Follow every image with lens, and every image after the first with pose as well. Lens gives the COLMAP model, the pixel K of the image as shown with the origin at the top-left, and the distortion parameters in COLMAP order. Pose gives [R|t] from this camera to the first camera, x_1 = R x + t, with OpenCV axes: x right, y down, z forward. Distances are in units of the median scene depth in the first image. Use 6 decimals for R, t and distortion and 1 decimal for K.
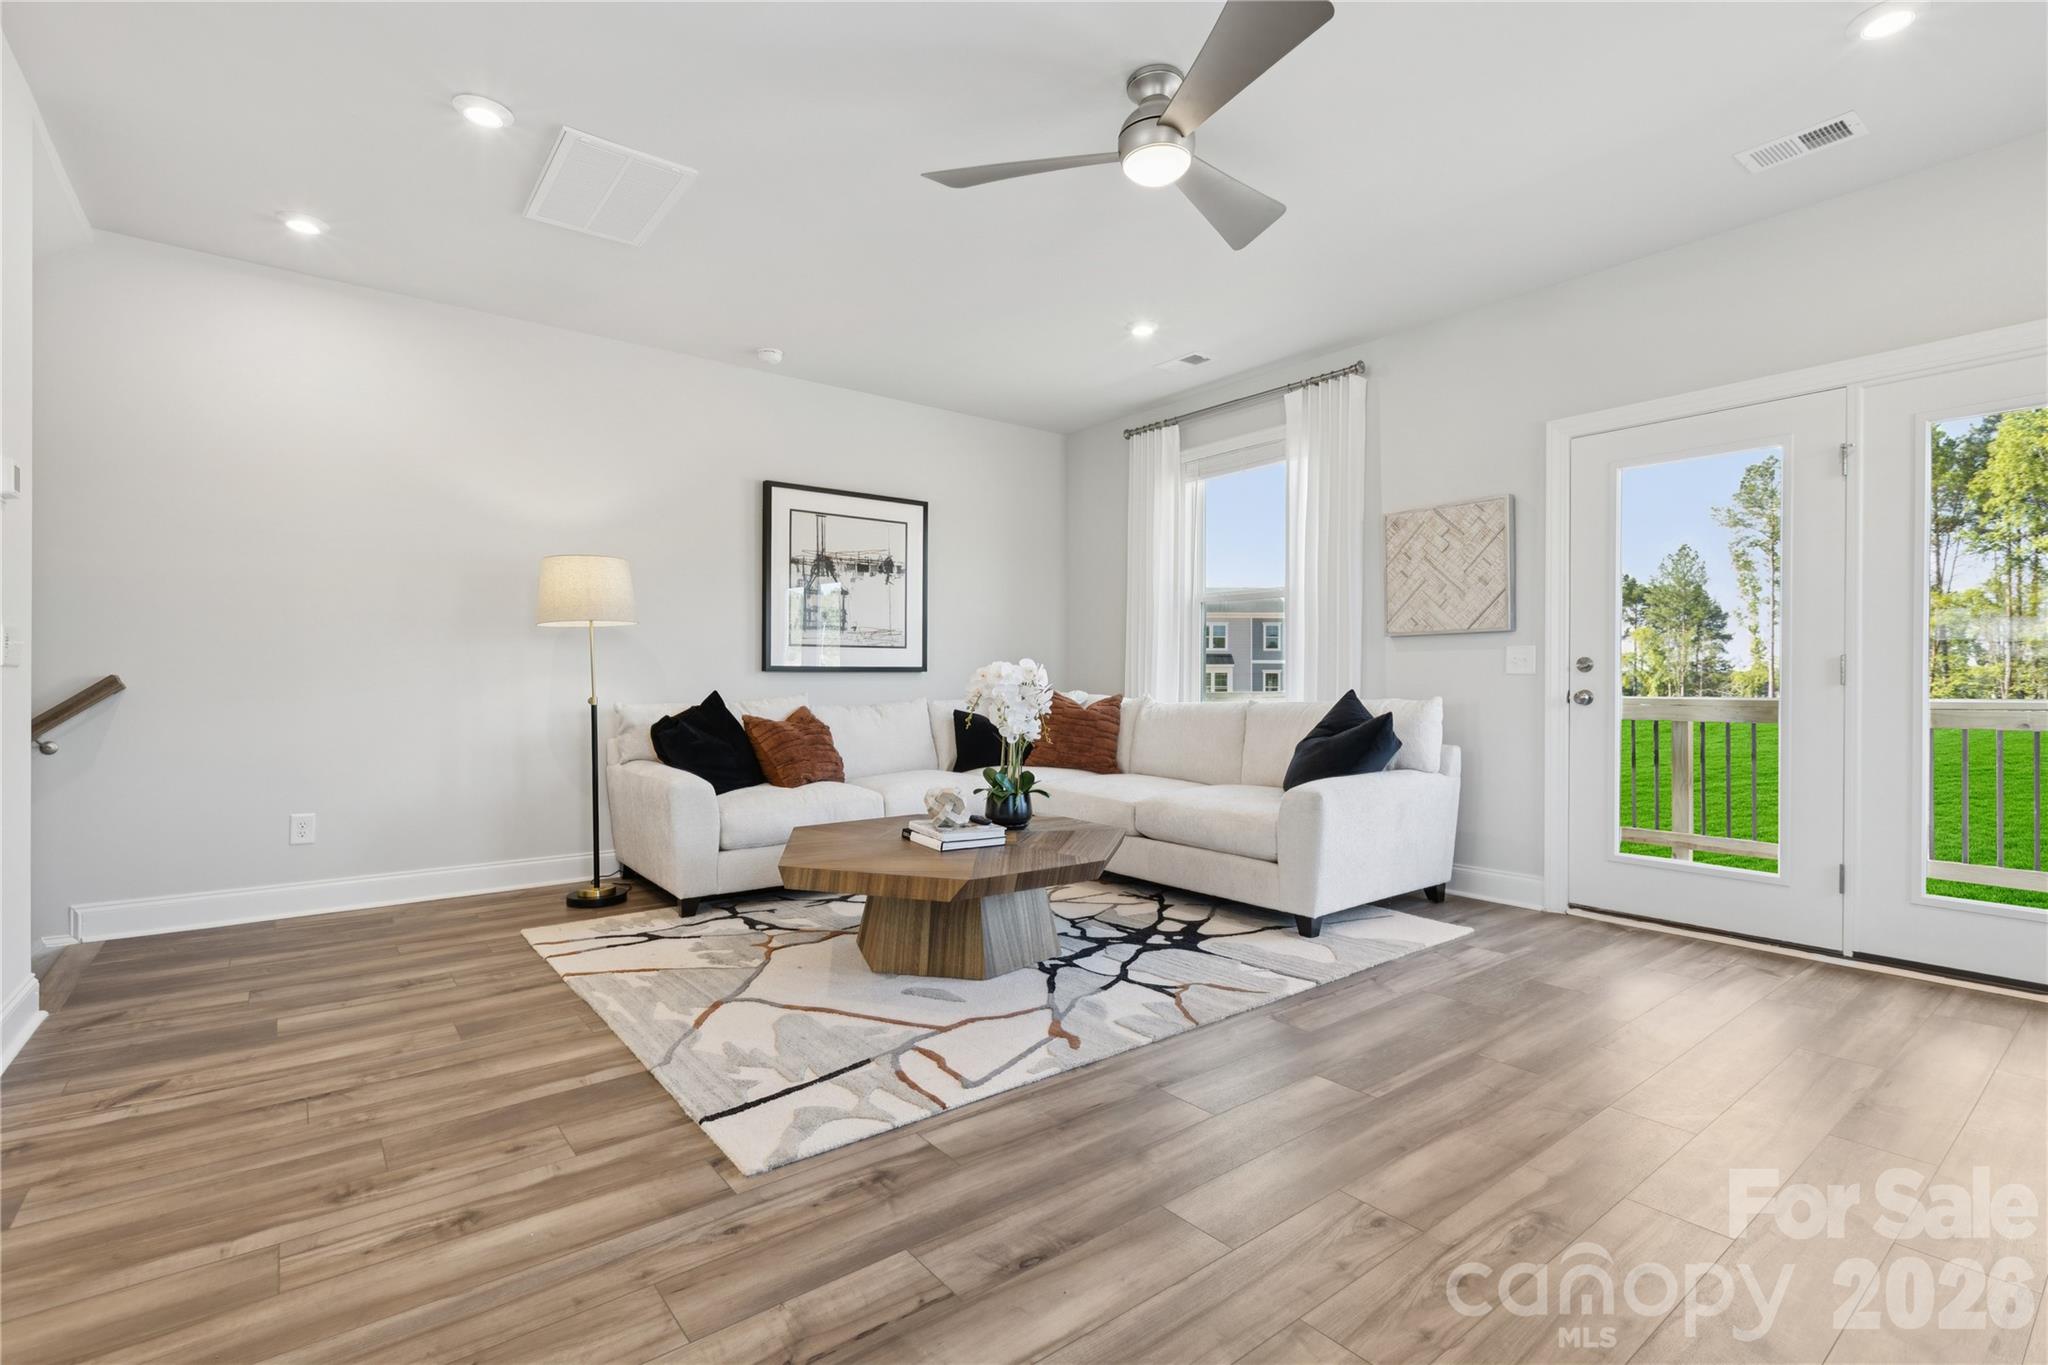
lens RADIAL K [[948.7, 0, 1024.0], [0, 948.7, 682.5], [0, 0, 1]] dist [0.019693, 0.000116]
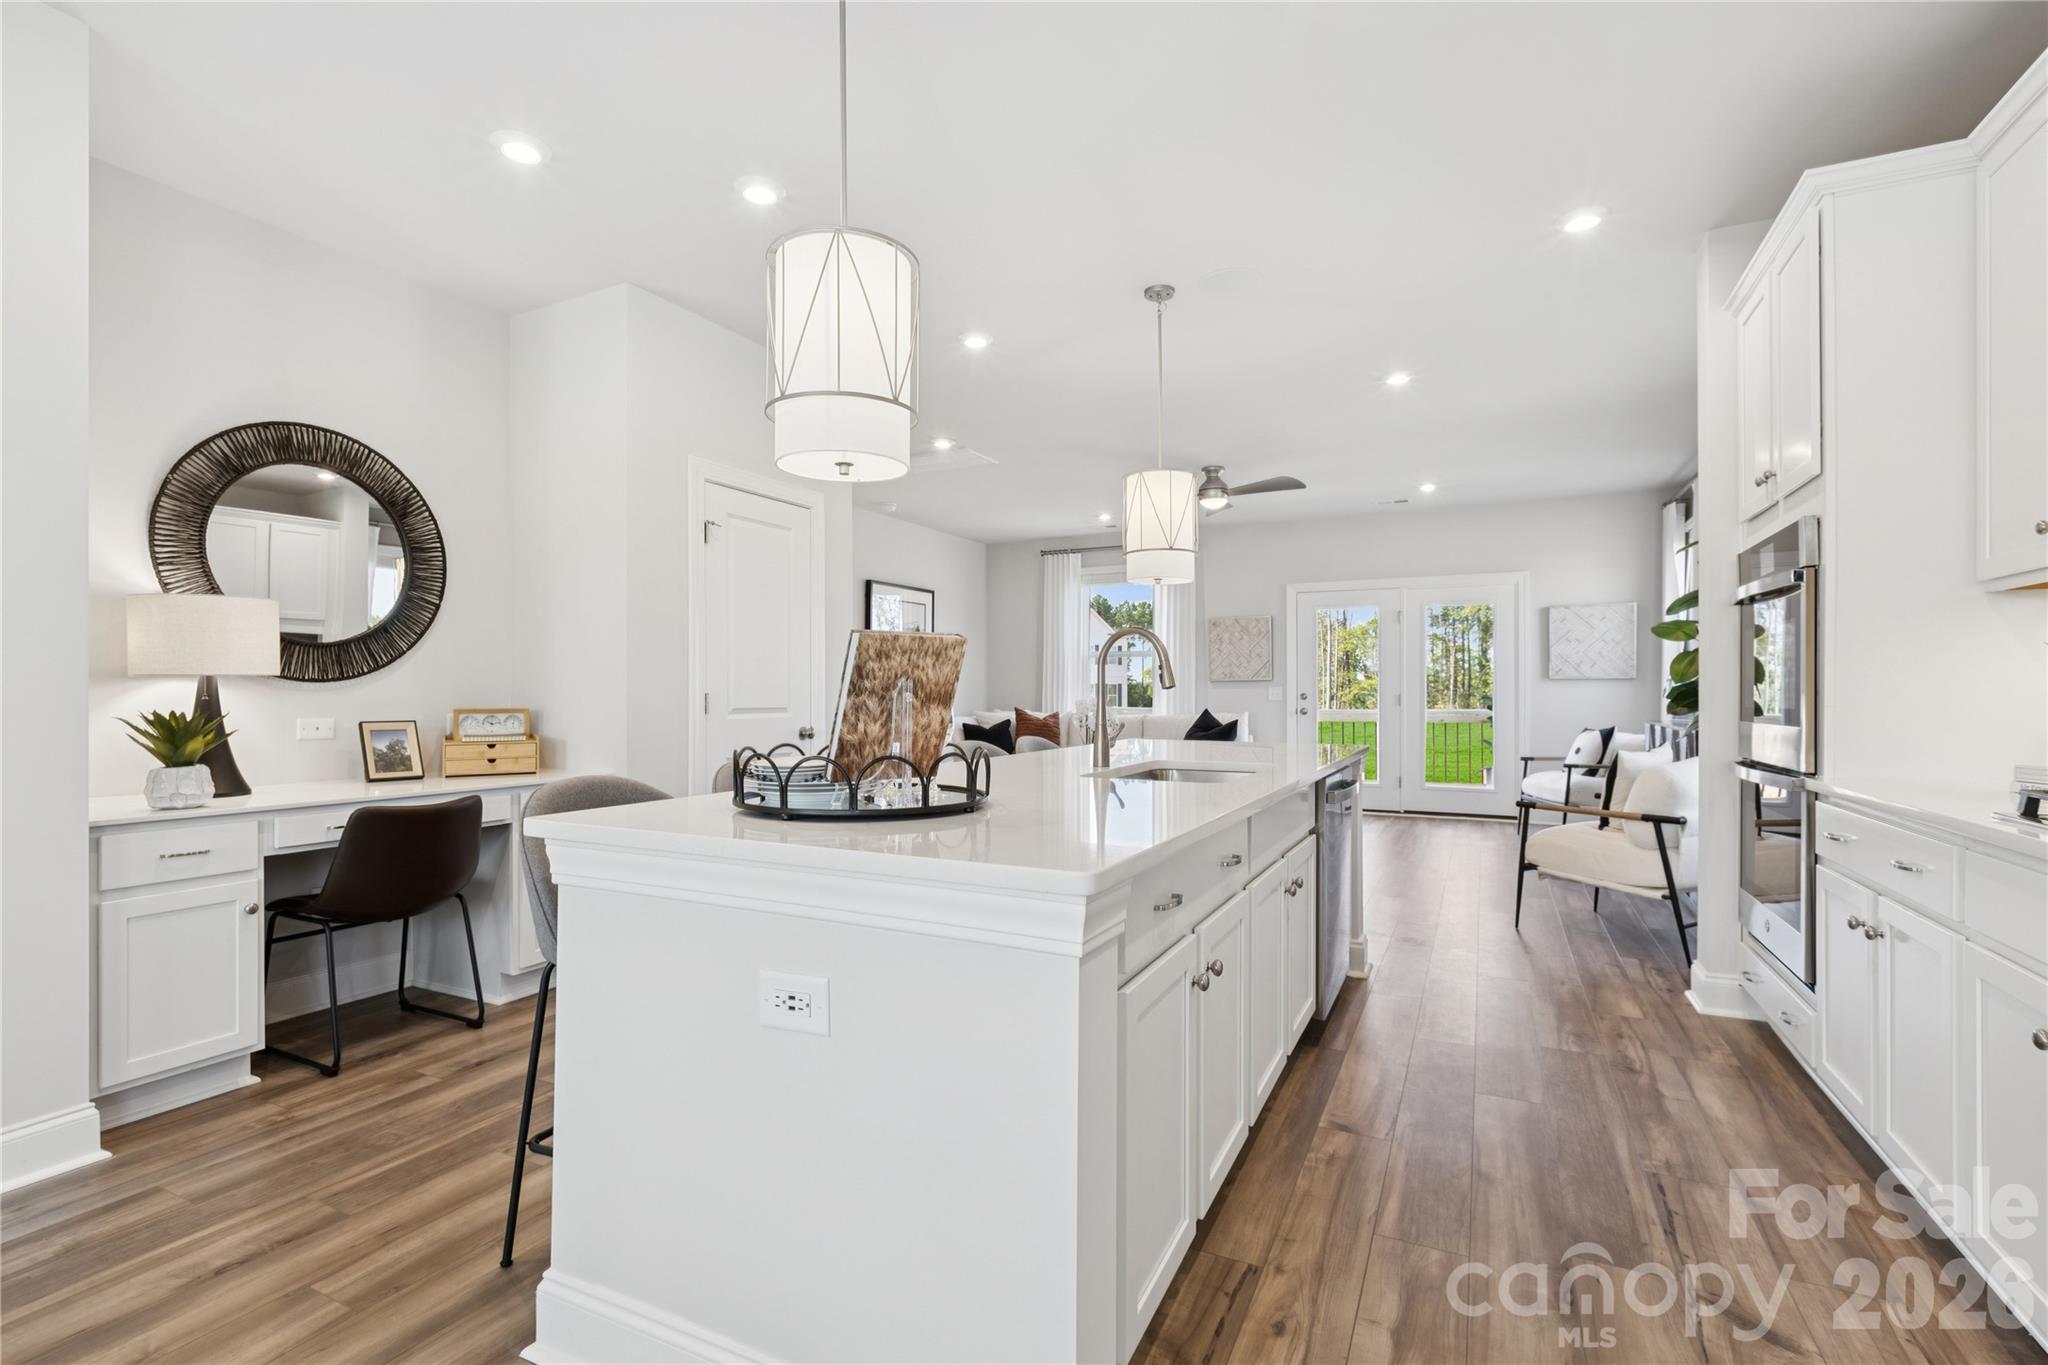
lens RADIAL K [[918.7, 0, 1024.0], [0, 918.7, 682.5], [0, 0, 1]] dist [-0.000487, -0.000086]
pose [[0.901739, -0.005716, 0.432242, -0.788937], [0.005568, 0.999983, 0.001607, -0.050374], [-0.432244, 0.000958, 0.901756, -0.547982]]
